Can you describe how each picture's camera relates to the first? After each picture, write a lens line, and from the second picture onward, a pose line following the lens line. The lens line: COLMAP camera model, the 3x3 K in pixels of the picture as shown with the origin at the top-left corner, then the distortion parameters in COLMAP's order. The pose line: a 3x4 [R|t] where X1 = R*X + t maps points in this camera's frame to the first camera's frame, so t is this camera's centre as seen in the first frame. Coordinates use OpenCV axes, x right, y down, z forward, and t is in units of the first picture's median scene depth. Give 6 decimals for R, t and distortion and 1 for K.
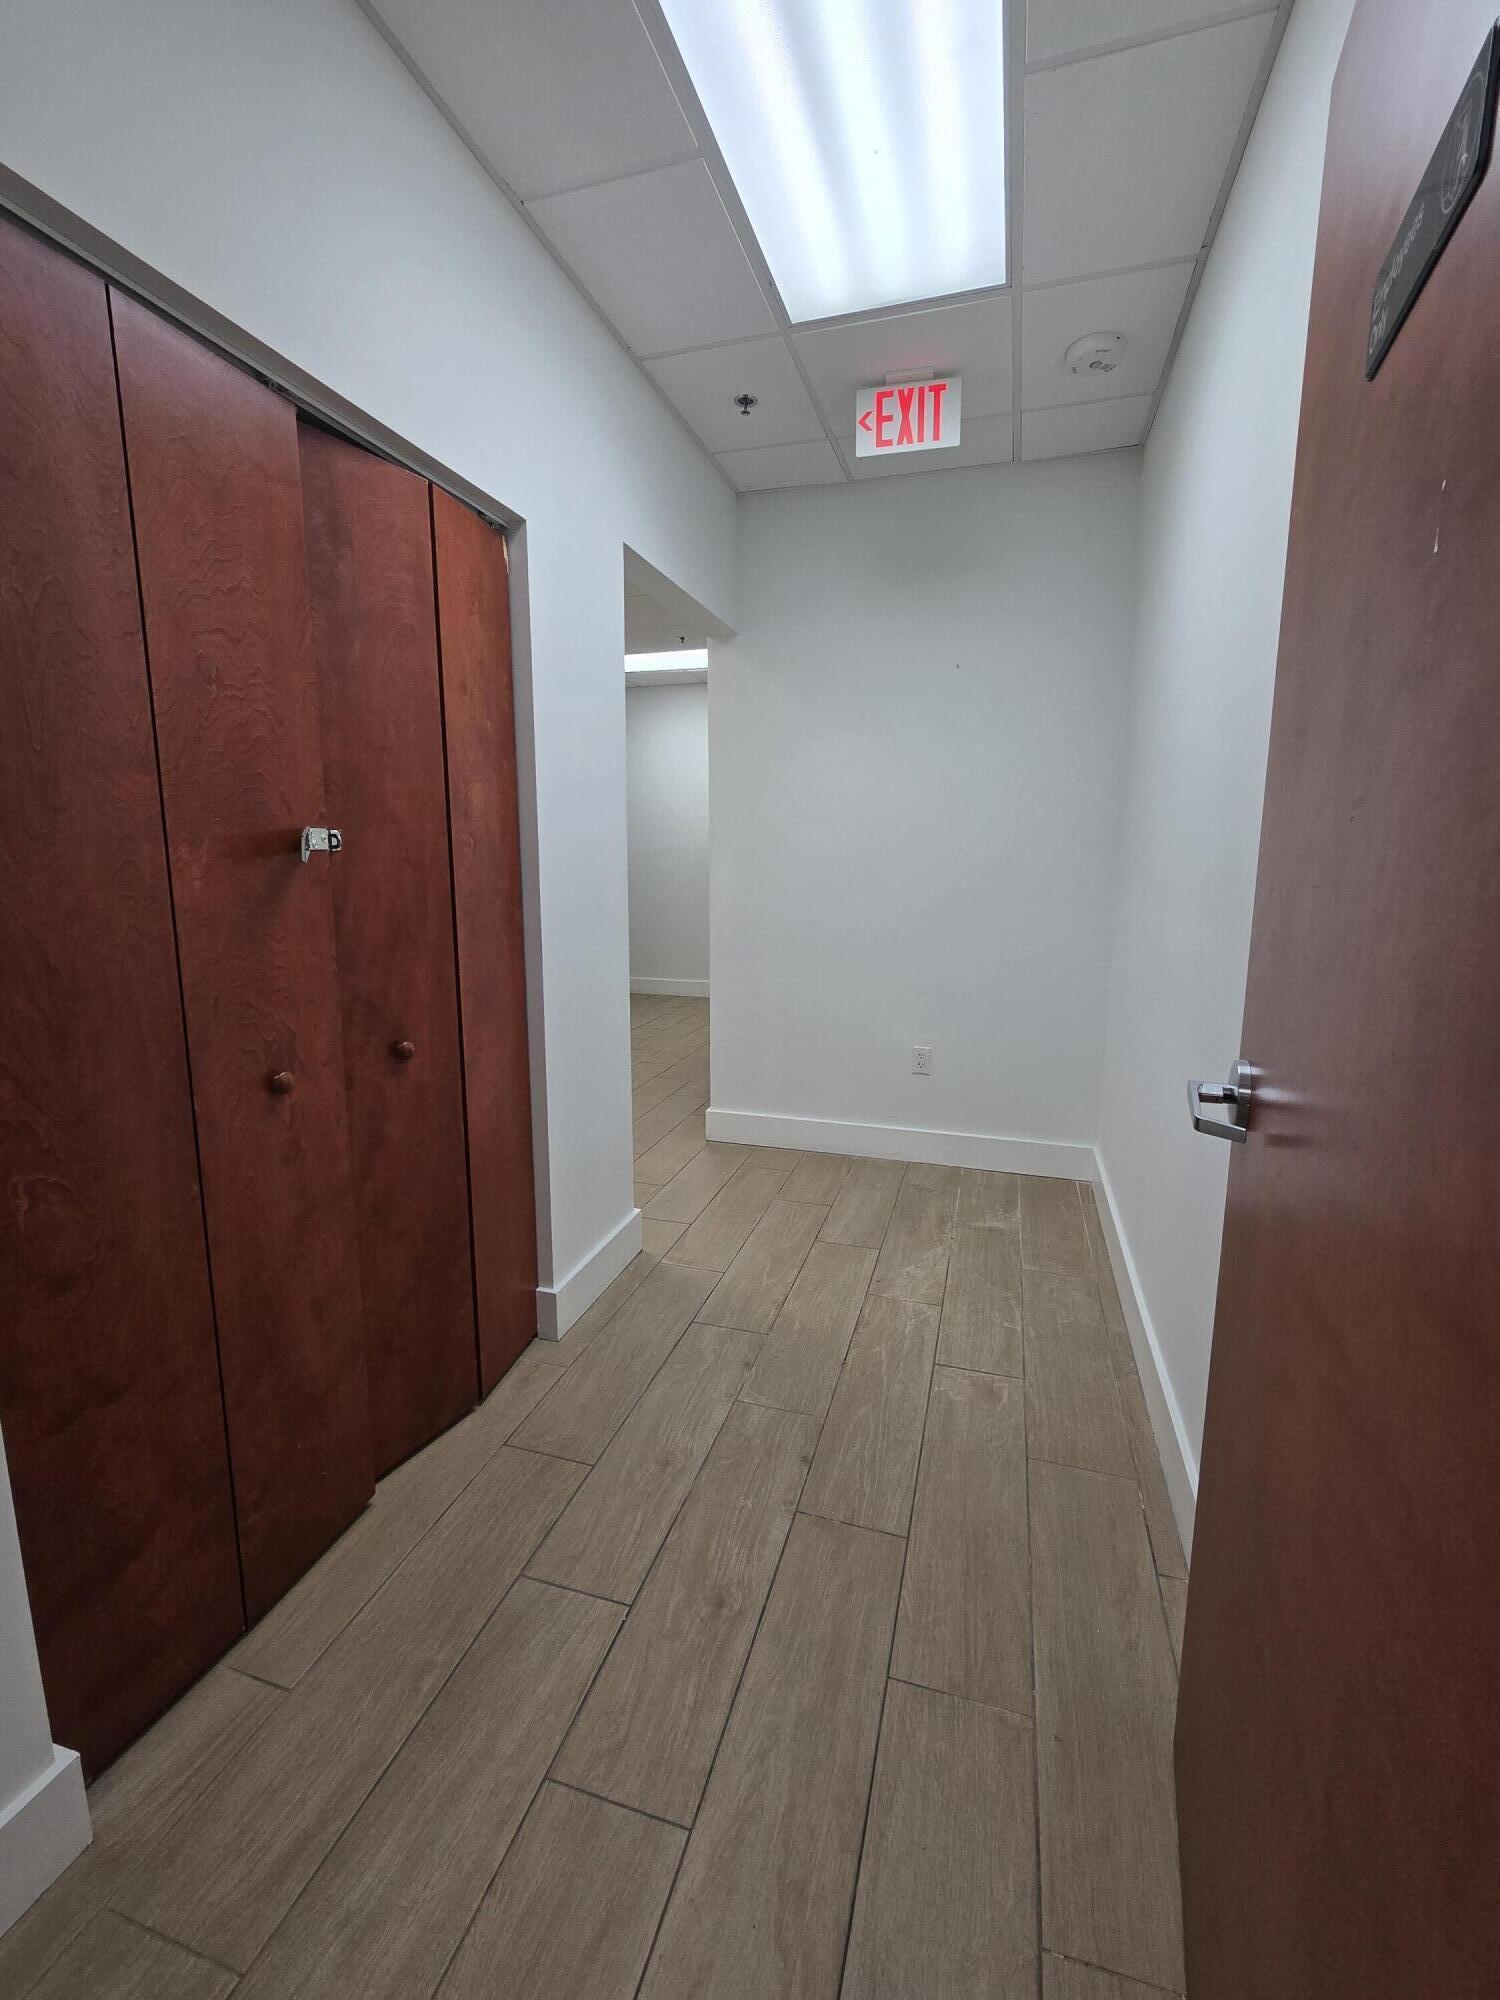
lens RADIAL K [[823.8, 0, 758.1], [0, 823.8, 976.8], [0, 0, 1]] dist [0.008749, -0.003970]
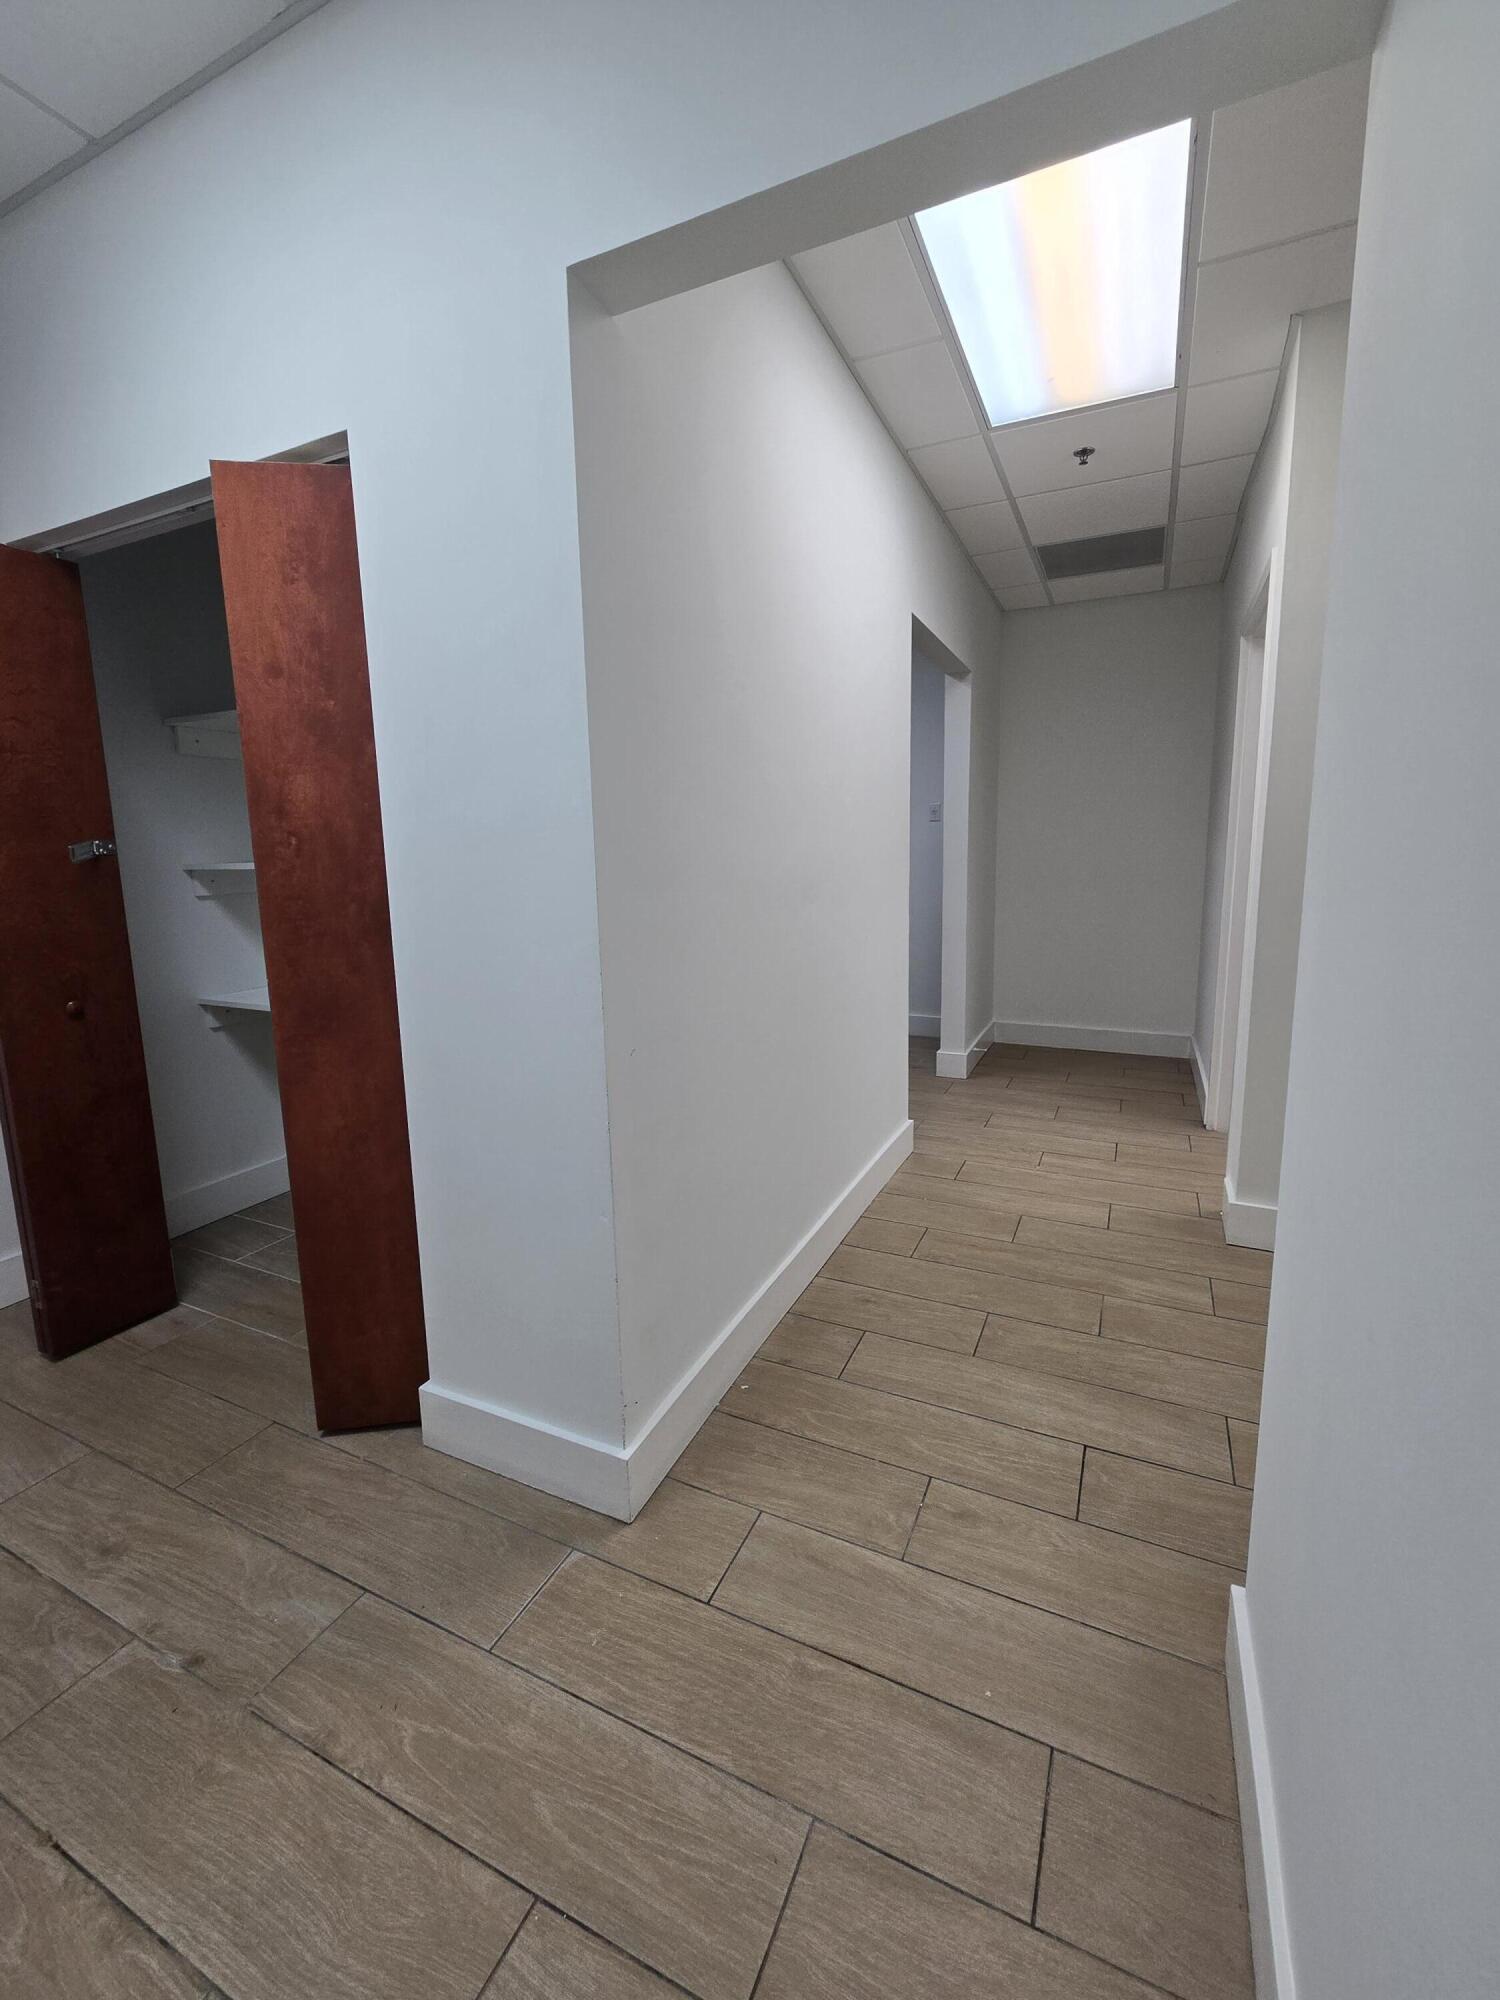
lens RADIAL K [[823.8, 0, 763.7], [0, 823.8, 997.2], [0, 0, 1]] dist [0.008749, -0.003970]
pose [[-0.140119, 0.182660, -0.973140, 0.323385], [-0.137446, 0.969733, 0.201810, -0.143444], [0.980548, 0.162032, -0.110772, 0.965078]]
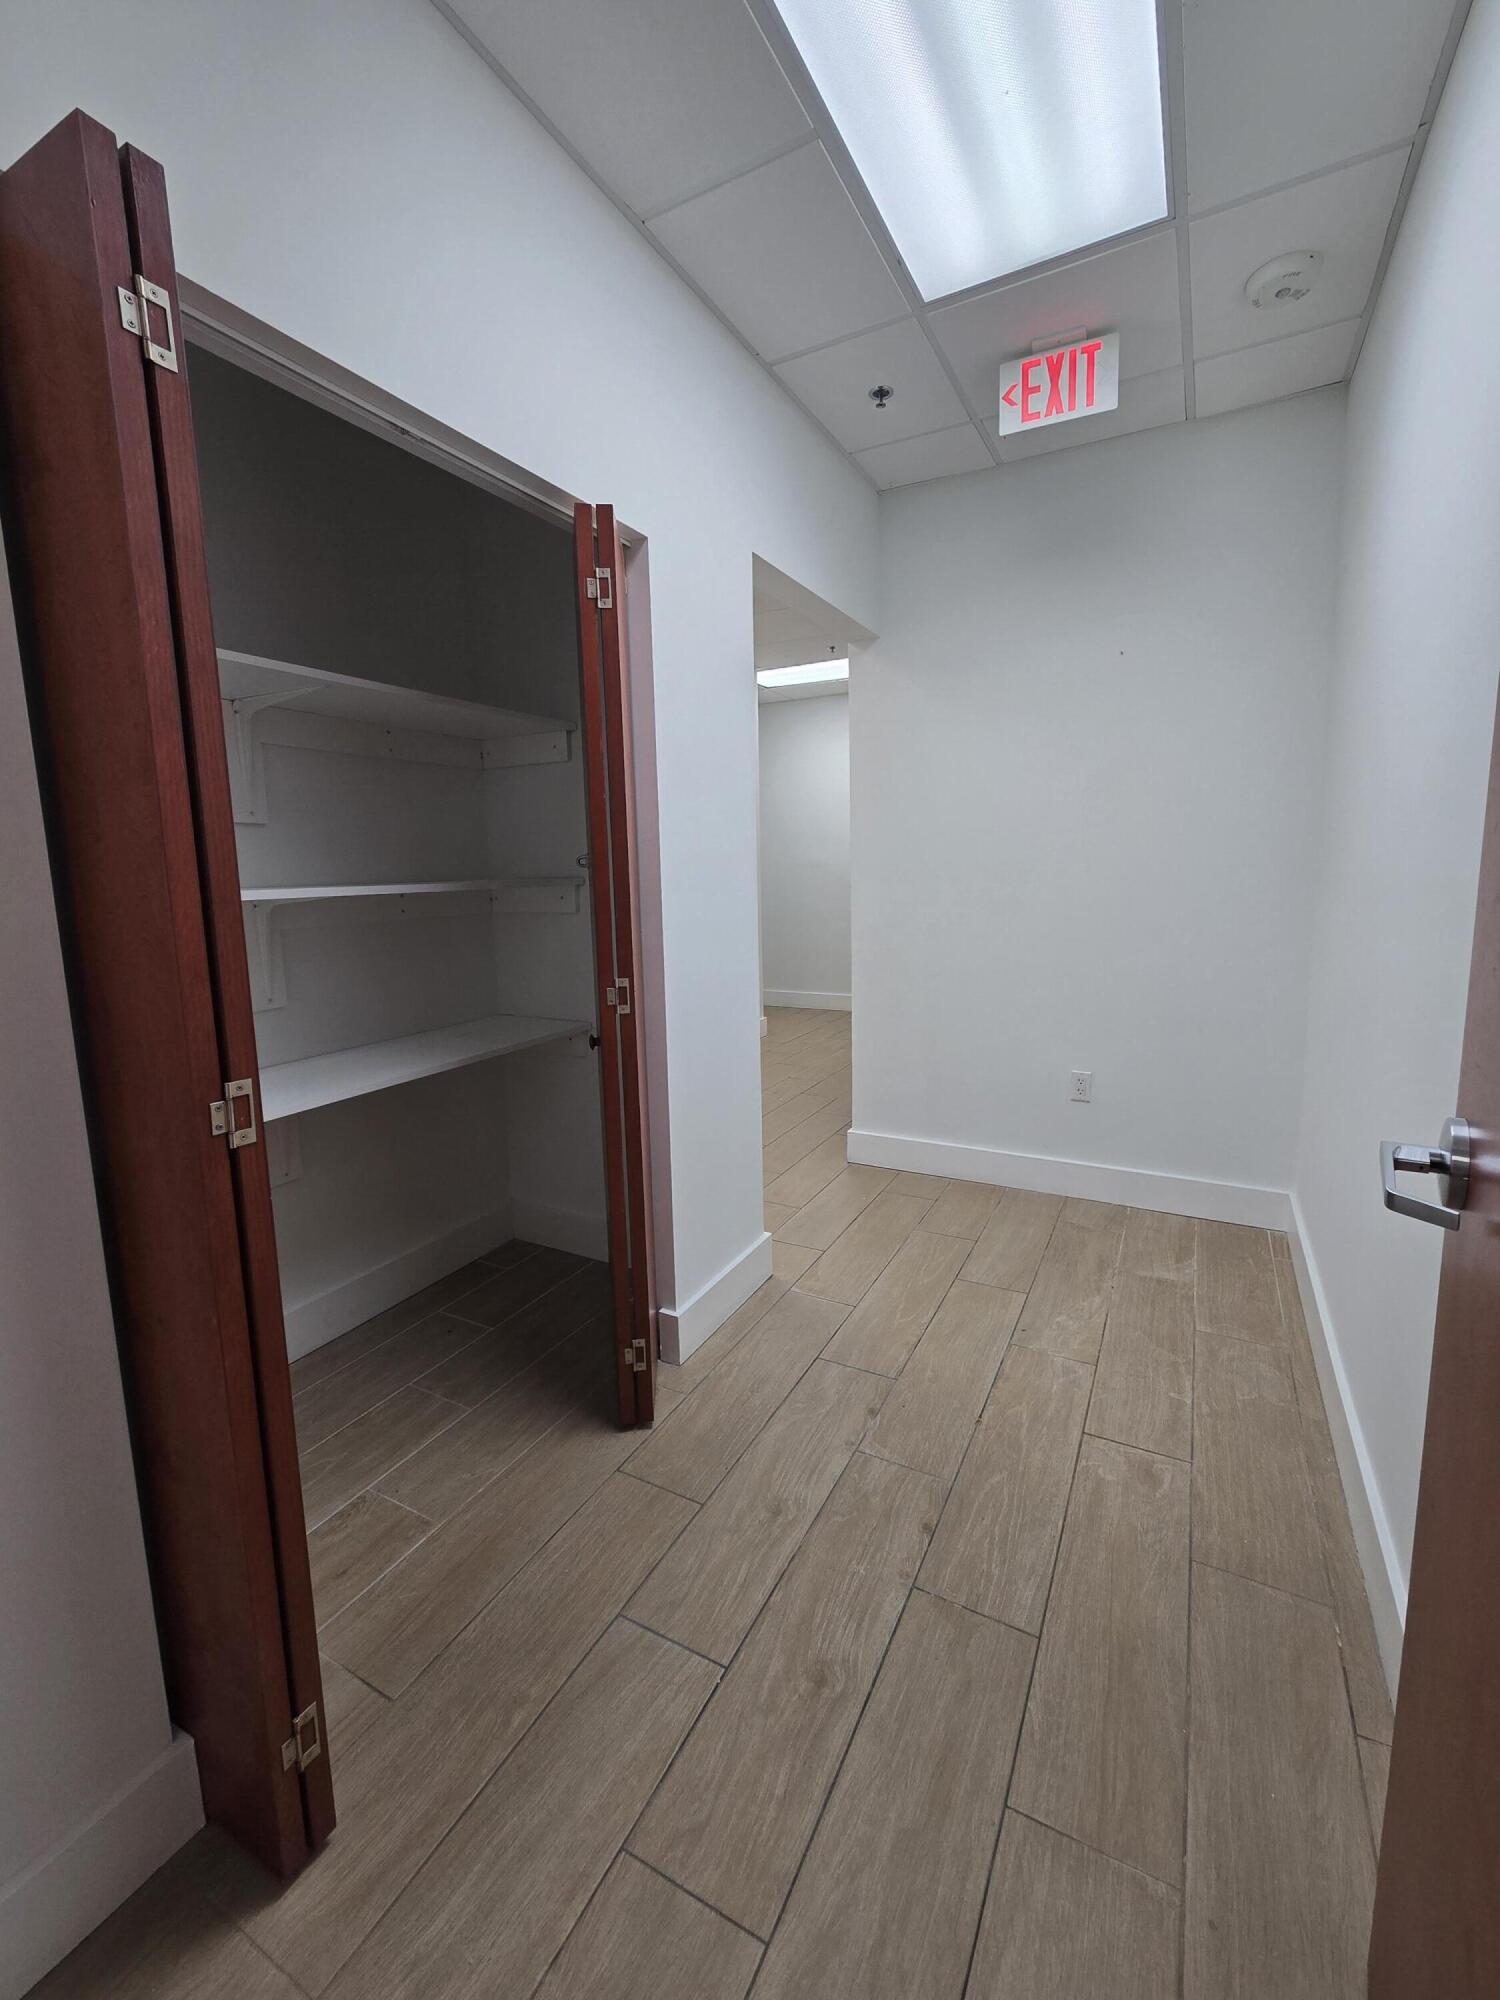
lens RADIAL K [[823.8, 0, 758.7], [0, 823.8, 980.9], [0, 0, 1]] dist [0.008749, -0.003970]
pose [[0.980232, 0.001314, -0.197849, 0.056466], [-0.003398, 0.999942, -0.010198, -0.009756], [0.197824, 0.010669, 0.980180, 0.064187]]
